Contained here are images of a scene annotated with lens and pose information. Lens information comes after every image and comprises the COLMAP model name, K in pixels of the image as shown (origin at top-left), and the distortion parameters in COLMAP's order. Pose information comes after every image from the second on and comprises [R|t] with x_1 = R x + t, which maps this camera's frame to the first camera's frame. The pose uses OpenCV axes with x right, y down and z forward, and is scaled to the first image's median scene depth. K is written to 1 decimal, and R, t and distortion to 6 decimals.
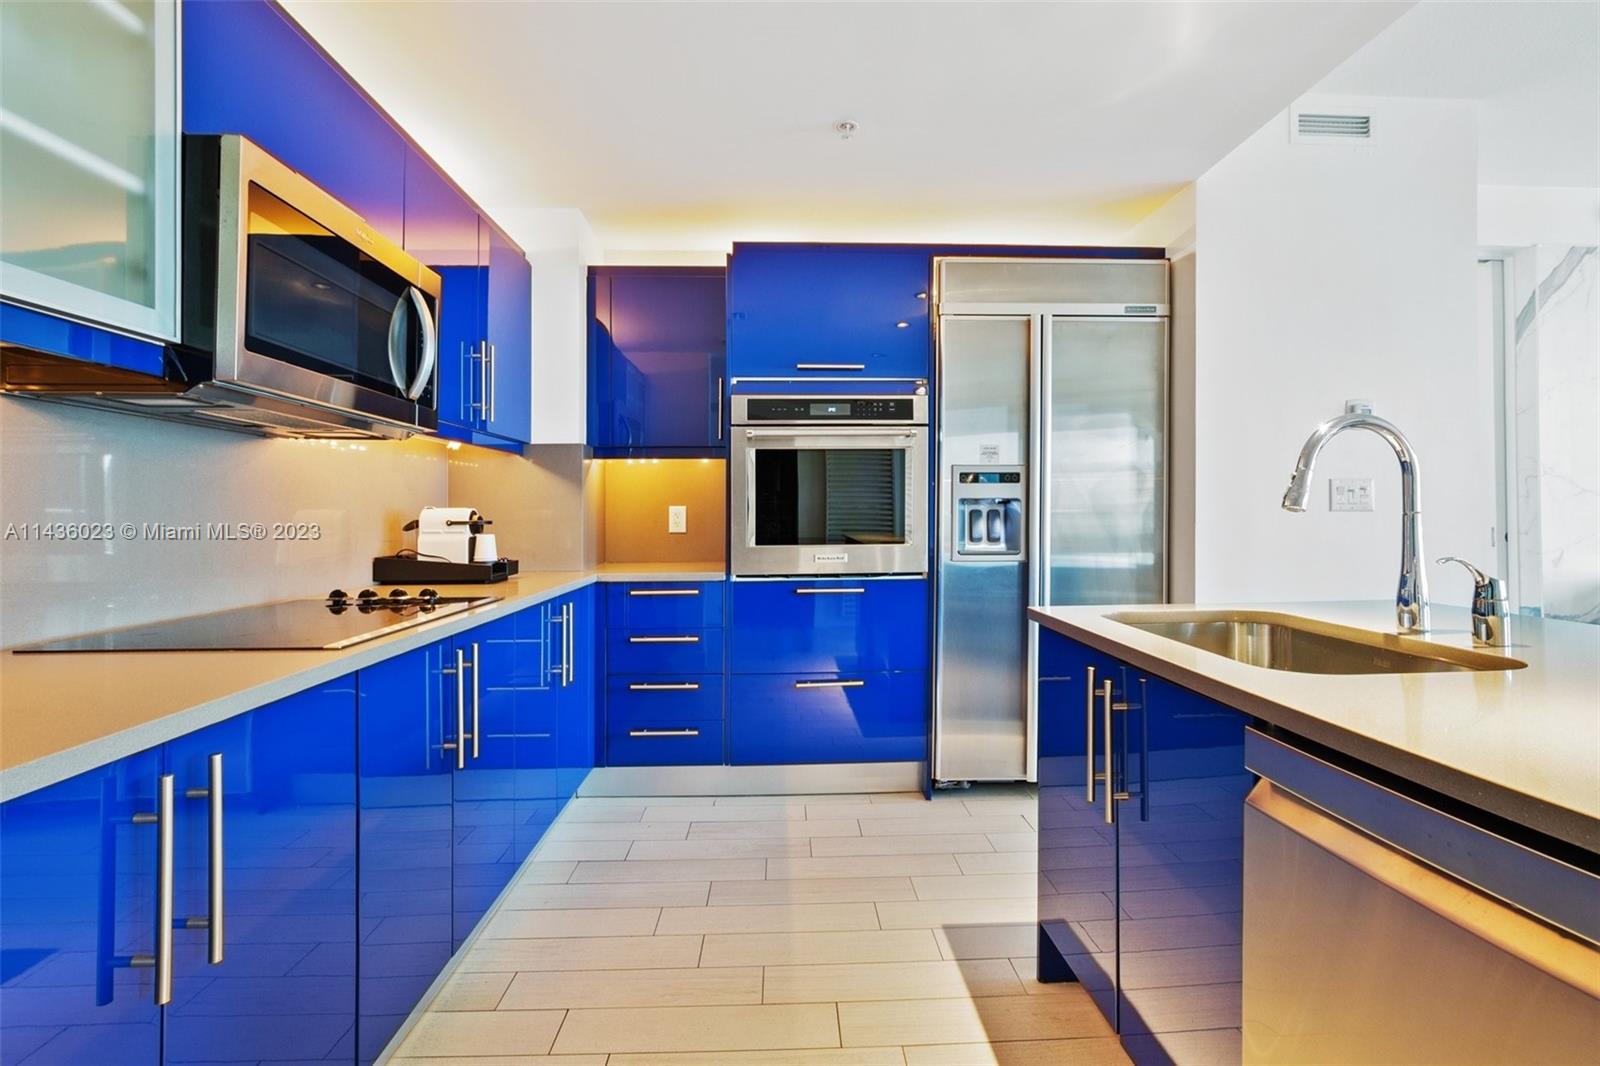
lens RADIAL K [[768.5, 0, 817.4], [0, 768.5, 515.3], [0, 0, 1]] dist [-0.019155, 0.000363]
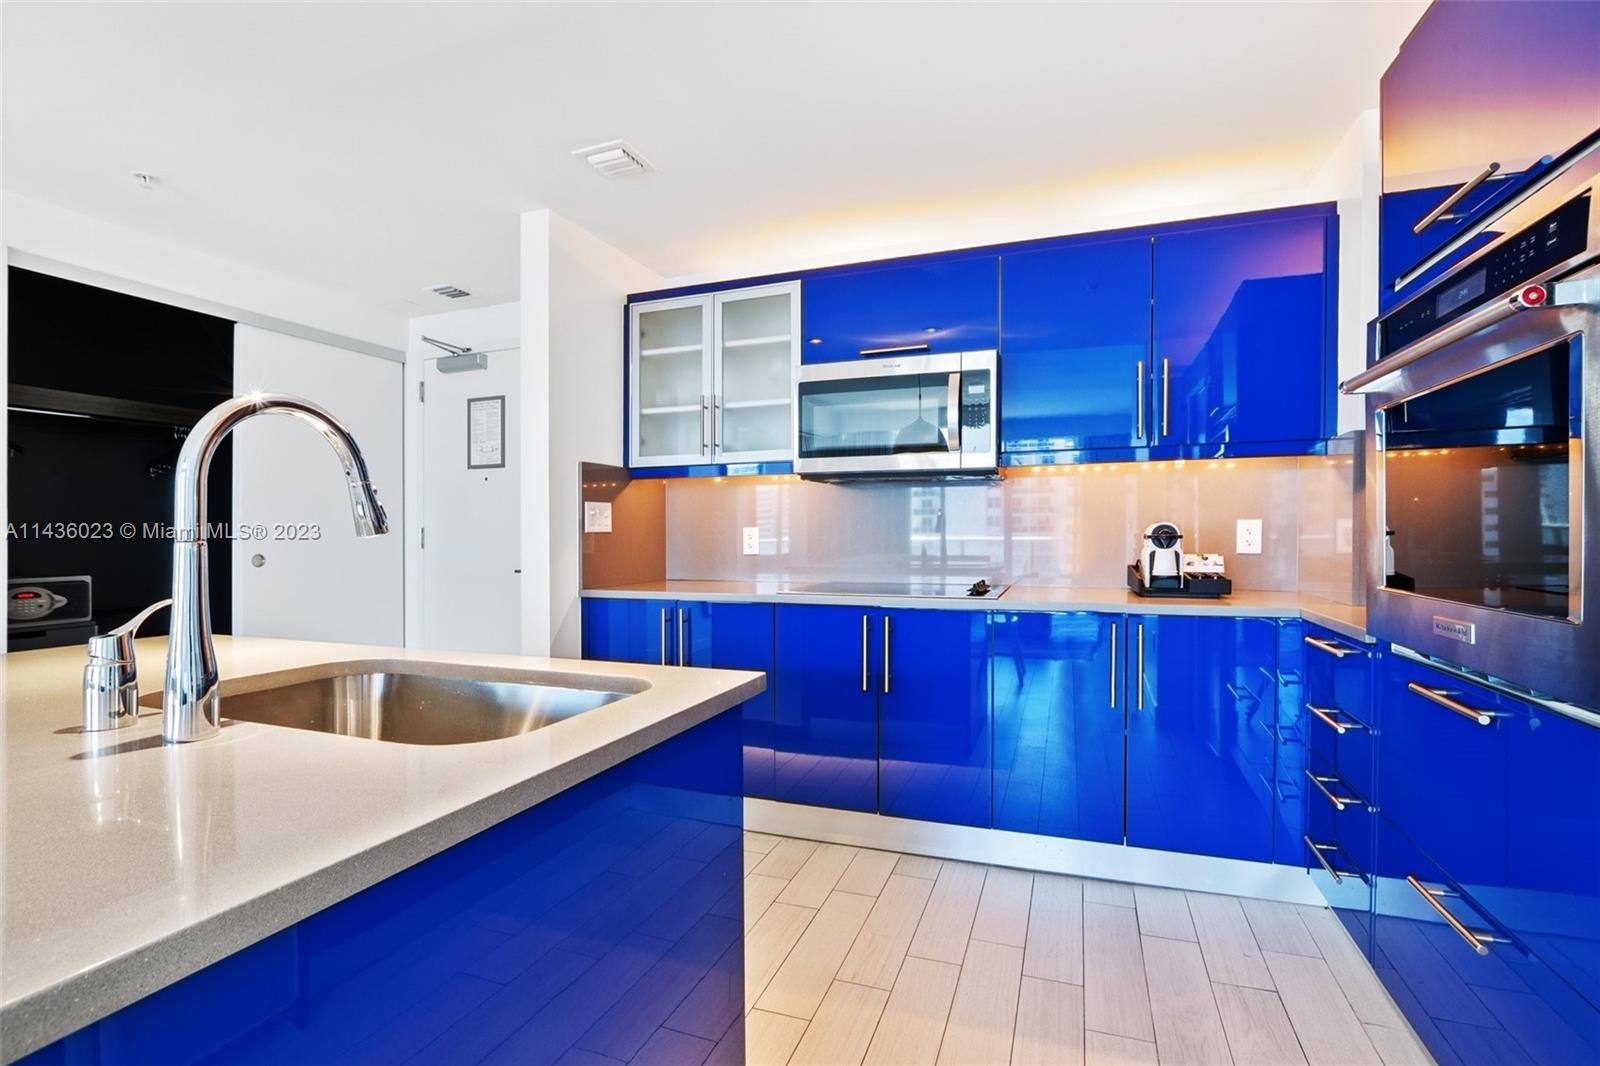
lens RADIAL K [[722.9, 0, 800.0], [0, 722.9, 533.0], [0, 0, 1]] dist [-0.019418, 0.000030]
pose [[-0.388870, 0.014762, -0.921174, 0.534293], [0.006716, 0.999890, 0.013189, -0.011006], [0.921268, -0.001058, -0.388926, 0.813798]]
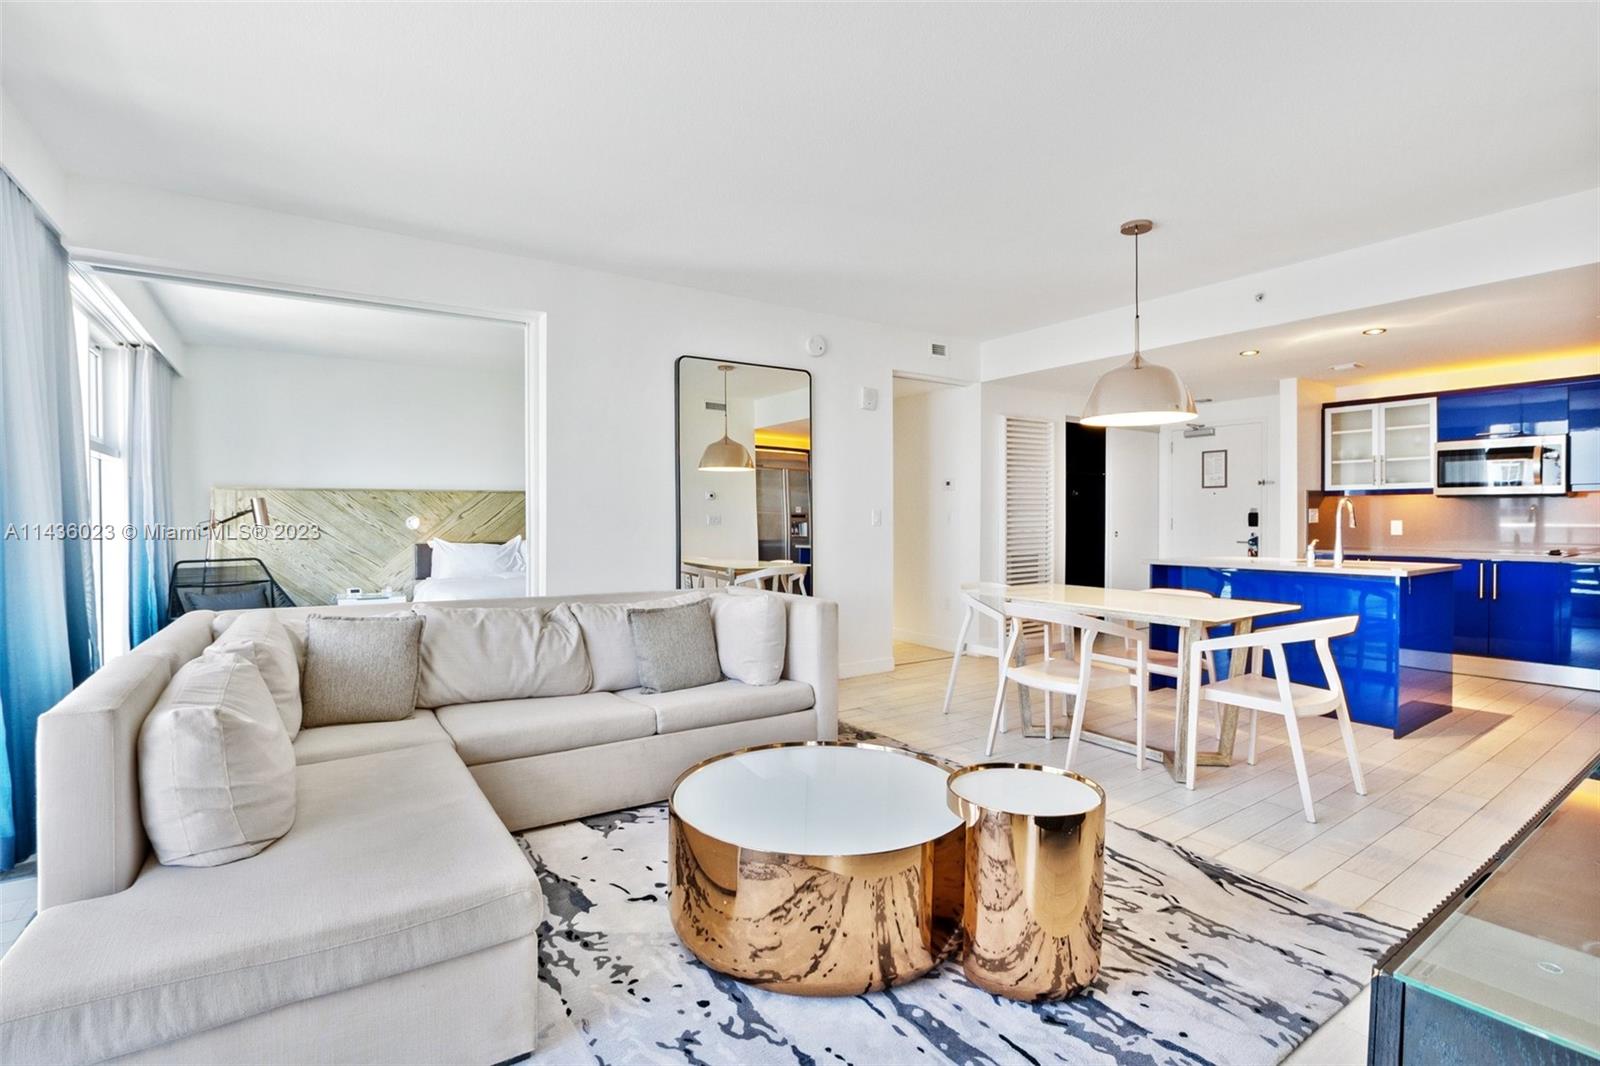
lens RADIAL K [[729.2, 0, 805.3], [0, 729.2, 516.7], [0, 0, 1]] dist [-0.031704, 0.000195]
pose [[-0.850880, 0.013853, -0.525177, 2.098370], [0.009082, 0.999891, 0.011661, -0.057108], [0.525281, 0.005153, -0.850913, 1.173601]]
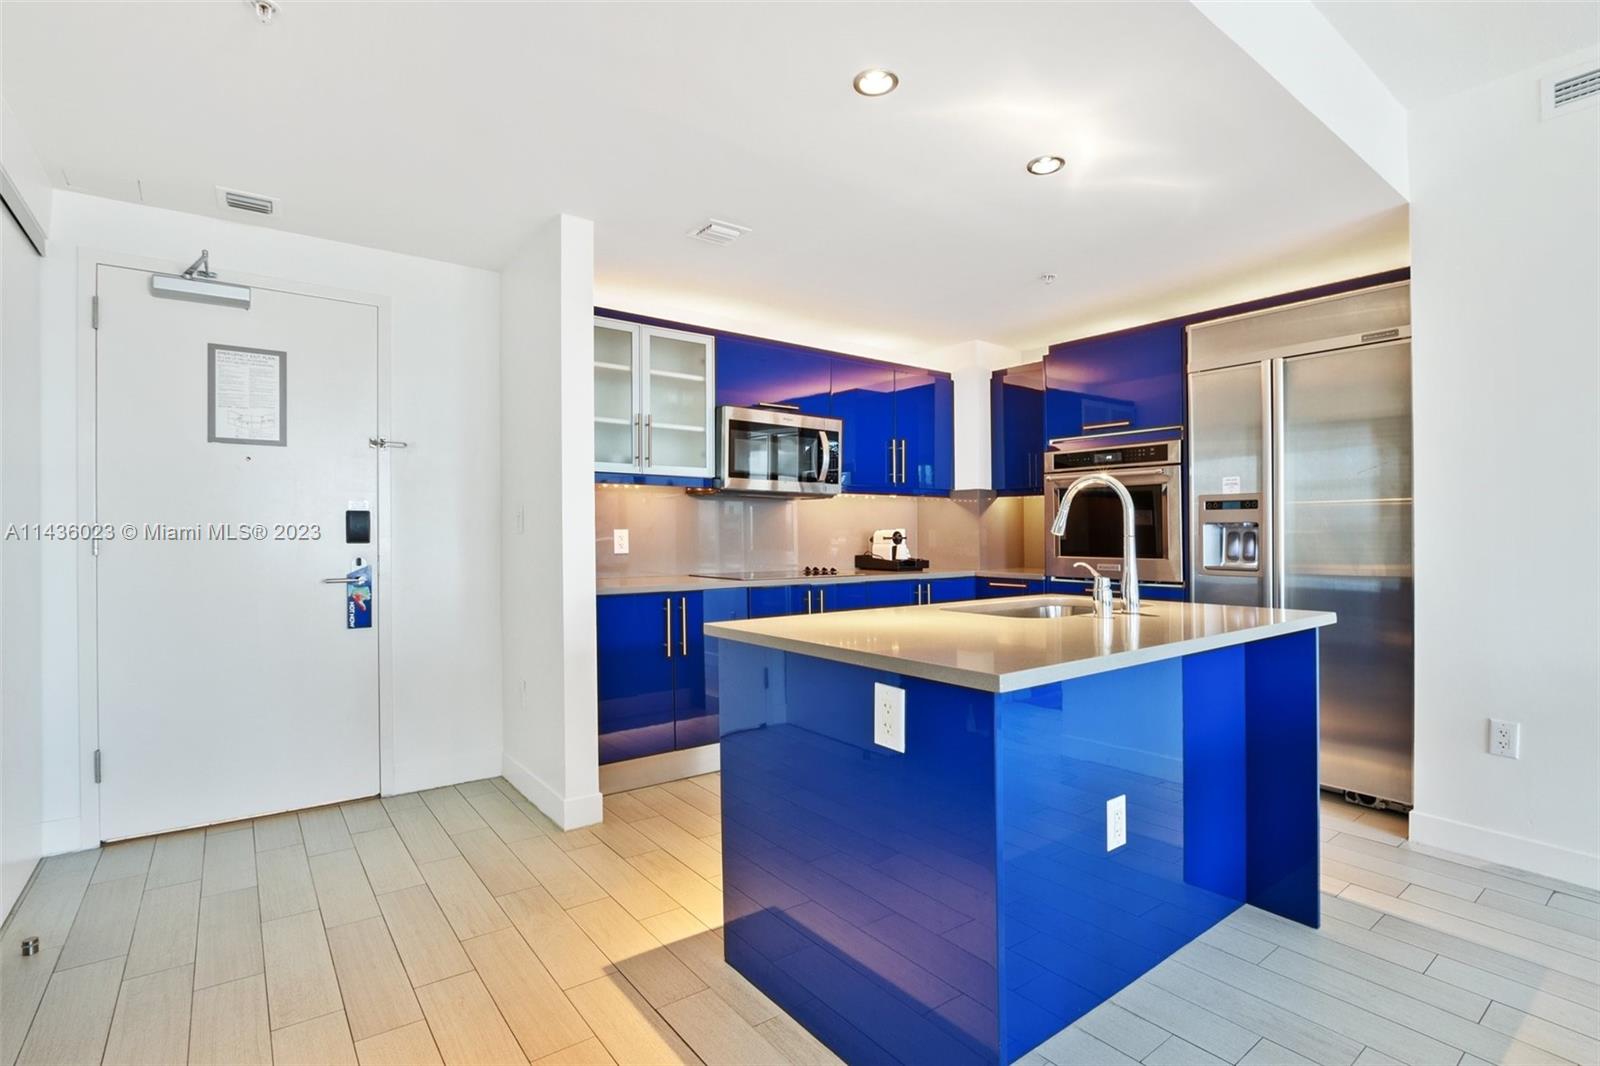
lens RADIAL K [[771.0, 0, 807.5], [0, 771.0, 535.1], [0, 0, 1]] dist [-0.014370, 0.000891]
pose [[0.570436, 0.007580, -0.821307, 0.822976], [-0.007494, 0.999964, 0.004024, -0.002980], [0.821308, 0.003860, 0.570472, -0.199856]]
